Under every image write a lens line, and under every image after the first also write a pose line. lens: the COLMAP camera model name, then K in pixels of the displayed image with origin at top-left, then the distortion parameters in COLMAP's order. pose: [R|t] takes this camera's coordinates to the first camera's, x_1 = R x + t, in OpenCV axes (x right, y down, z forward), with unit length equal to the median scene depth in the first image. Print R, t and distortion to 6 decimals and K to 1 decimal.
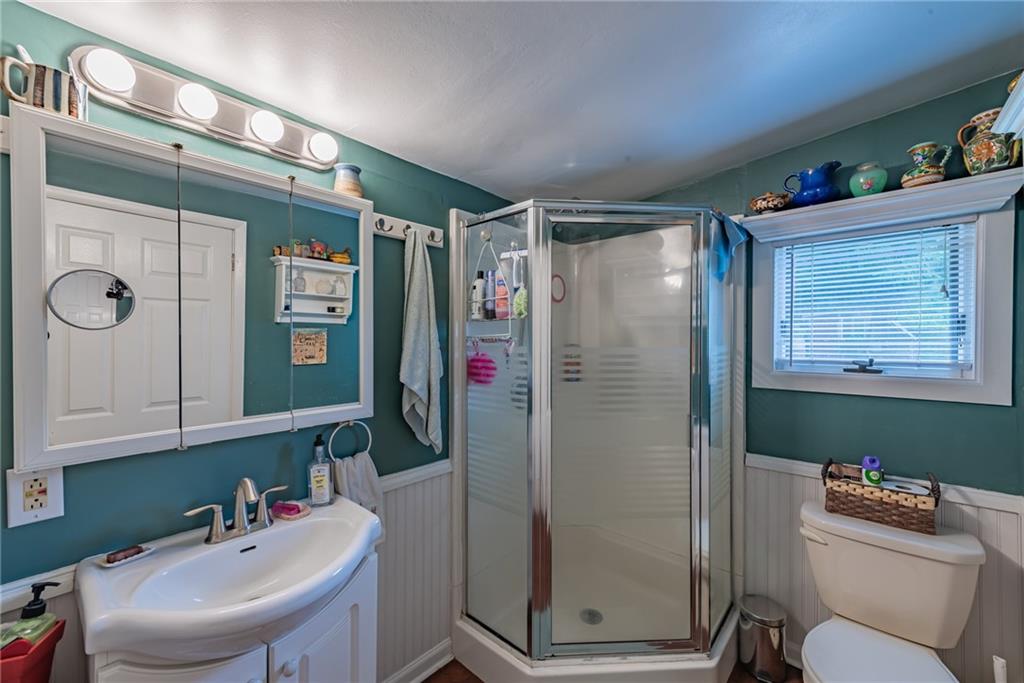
lens RADIAL K [[404.8, 0, 512.0], [0, 404.8, 341.5], [0, 0, 1]] dist [0.022657, -0.007266]
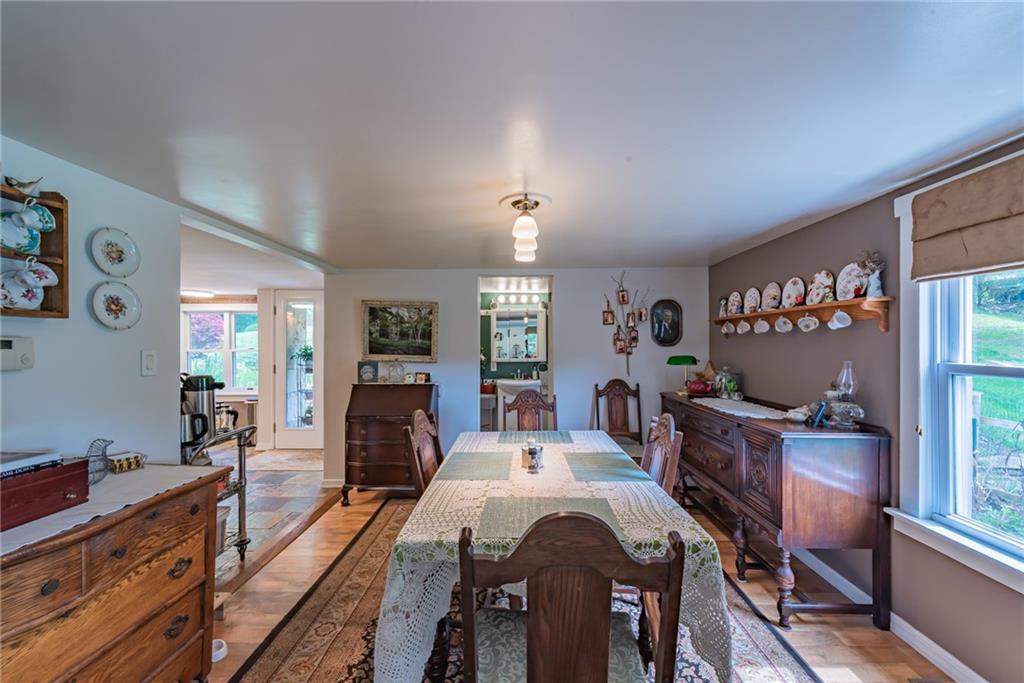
lens RADIAL K [[404.8, 0, 512.0], [0, 404.8, 341.5], [0, 0, 1]] dist [0.022657, -0.007266]
pose [[0.650950, -0.004669, -0.759107, 3.270623], [-0.000947, 0.999975, -0.006962, 0.016464], [0.759120, 0.005251, 0.650929, -2.477494]]
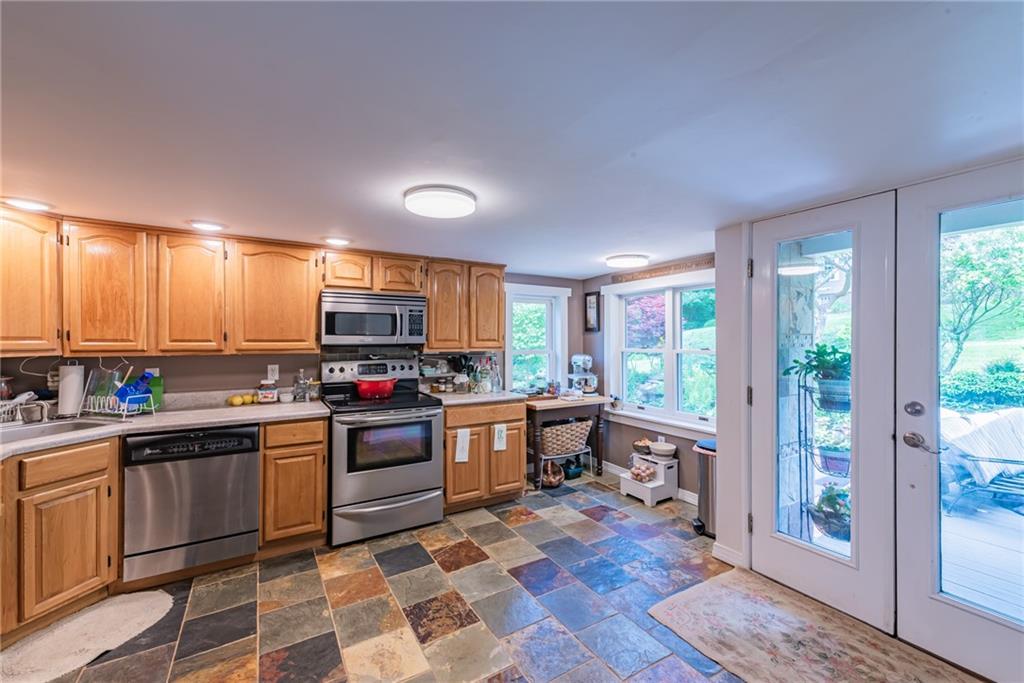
lens RADIAL K [[417.3, 0, 506.6], [0, 417.3, 340.5], [0, 0, 1]] dist [0.014121, -0.000166]
pose [[-0.307059, 0.001115, -0.951690, 0.341996], [-0.003262, 0.999992, 0.002224, 0.009521], [0.951685, 0.003787, -0.307053, -2.027946]]
